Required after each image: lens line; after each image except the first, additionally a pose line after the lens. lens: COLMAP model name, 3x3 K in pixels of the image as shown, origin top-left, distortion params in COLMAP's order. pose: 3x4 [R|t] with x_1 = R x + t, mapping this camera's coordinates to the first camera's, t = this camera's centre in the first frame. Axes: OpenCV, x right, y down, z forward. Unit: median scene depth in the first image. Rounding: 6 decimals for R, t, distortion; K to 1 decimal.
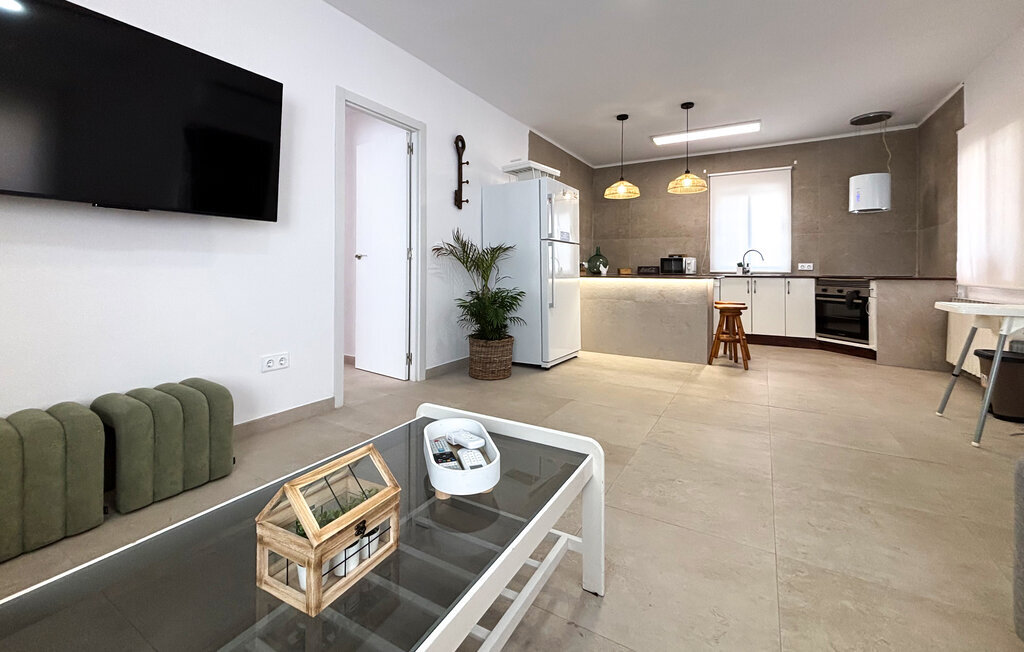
lens RADIAL K [[430.6, 0, 509.6], [0, 430.6, 263.6], [0, 0, 1]] dist [-0.000785, 0.000001]
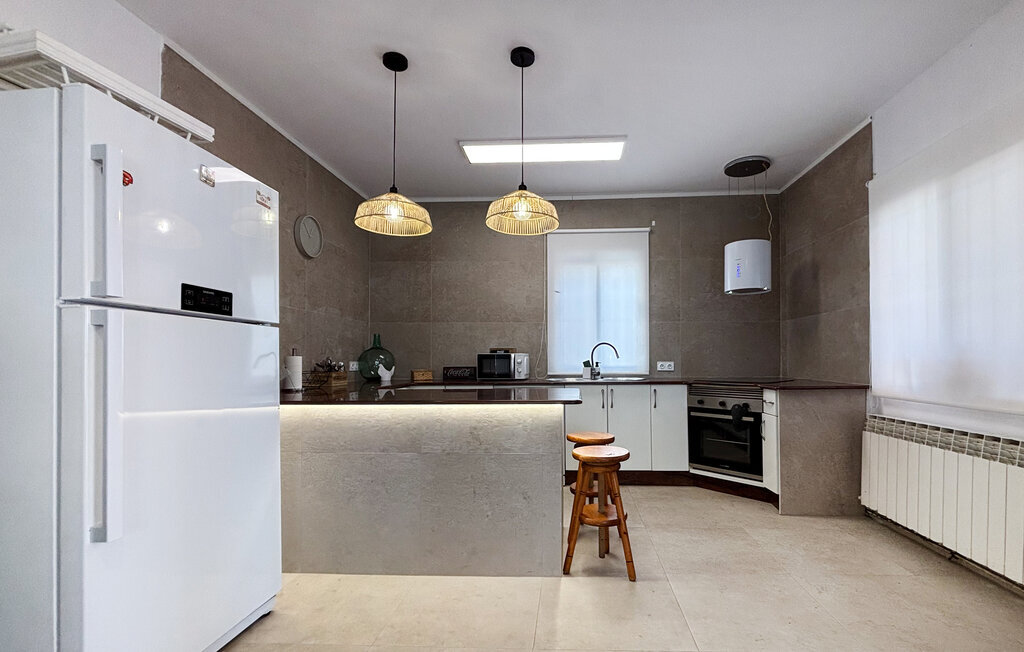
lens RADIAL K [[430.6, 0, 545.4], [0, 430.6, 361.8], [0, 0, 1]] dist [-0.000785, 0.000001]
pose [[0.886698, -0.011031, 0.462217, 0.177934], [0.001630, 0.999784, 0.020735, -0.017540], [-0.462346, -0.017632, 0.886524, 0.476824]]
